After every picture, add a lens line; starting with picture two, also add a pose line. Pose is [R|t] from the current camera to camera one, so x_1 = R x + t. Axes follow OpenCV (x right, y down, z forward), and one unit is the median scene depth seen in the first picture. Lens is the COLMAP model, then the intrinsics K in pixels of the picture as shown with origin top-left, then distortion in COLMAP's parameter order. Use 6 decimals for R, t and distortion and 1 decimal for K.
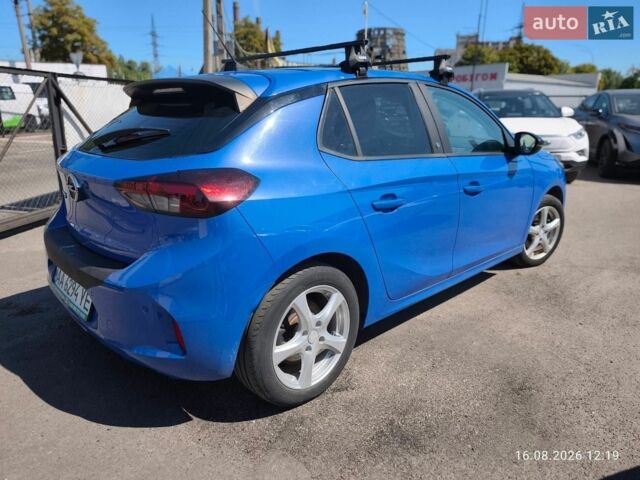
lens RADIAL K [[446.4, 0, 327.2], [0, 446.4, 237.1], [0, 0, 1]] dist [0.022240, -0.030716]
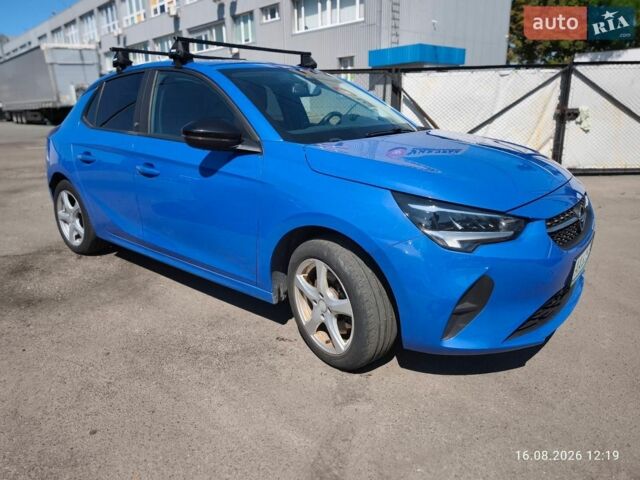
lens RADIAL K [[446.4, 0, 327.2], [0, 446.4, 237.1], [0, 0, 1]] dist [0.022240, -0.030716]
pose [[0.097151, 0.277526, -0.955793, 1.721187], [-0.254388, 0.935361, 0.245737, -0.399229], [0.962210, 0.219269, 0.161470, 1.575478]]
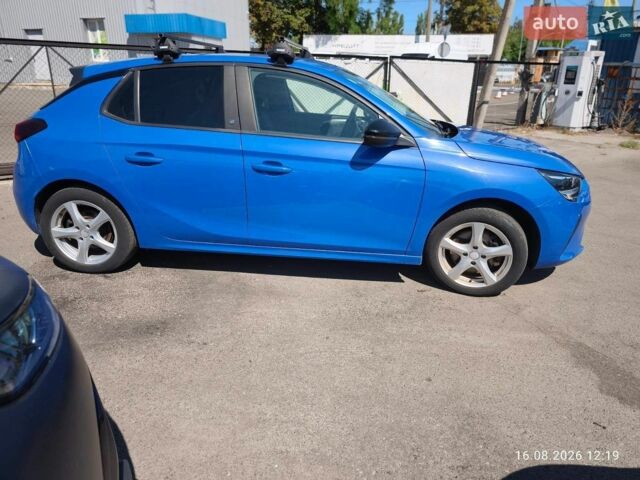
lens RADIAL K [[446.4, 0, 327.2], [0, 446.4, 237.1], [0, 0, 1]] dist [0.022240, -0.030716]
pose [[0.652950, 0.270379, -0.707496, 1.487298], [-0.223252, 0.961316, 0.161340, -0.188449], [0.723750, 0.052603, 0.688054, 0.480663]]
